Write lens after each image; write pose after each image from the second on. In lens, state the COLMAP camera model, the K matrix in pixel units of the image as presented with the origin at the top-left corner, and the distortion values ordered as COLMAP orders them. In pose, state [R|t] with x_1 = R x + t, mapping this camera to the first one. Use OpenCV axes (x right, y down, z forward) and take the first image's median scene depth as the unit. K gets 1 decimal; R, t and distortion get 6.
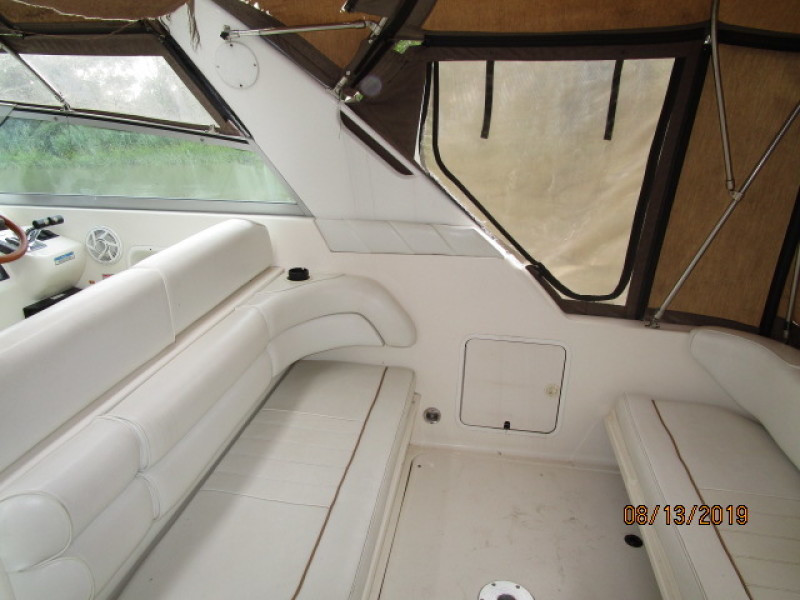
lens RADIAL K [[570.3, 0, 396.5], [0, 570.3, 298.4], [0, 0, 1]] dist [-0.040346, 0.026215]
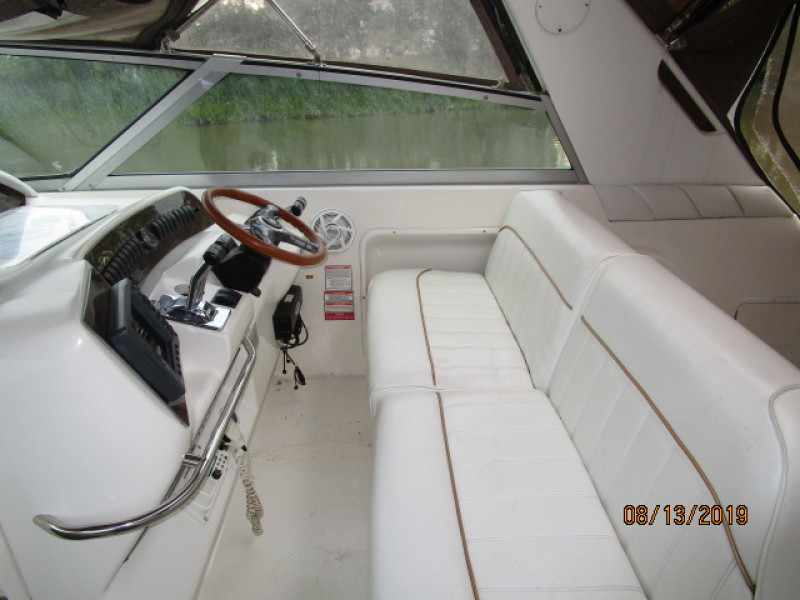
lens RADIAL K [[570.3, 0, 396.5], [0, 570.3, 298.4], [0, 0, 1]] dist [-0.040346, 0.026215]
pose [[0.982338, -0.087137, 0.165585, -0.626262], [0.076733, 0.994714, 0.068234, -0.049655], [-0.170655, -0.054323, 0.983832, 0.174351]]
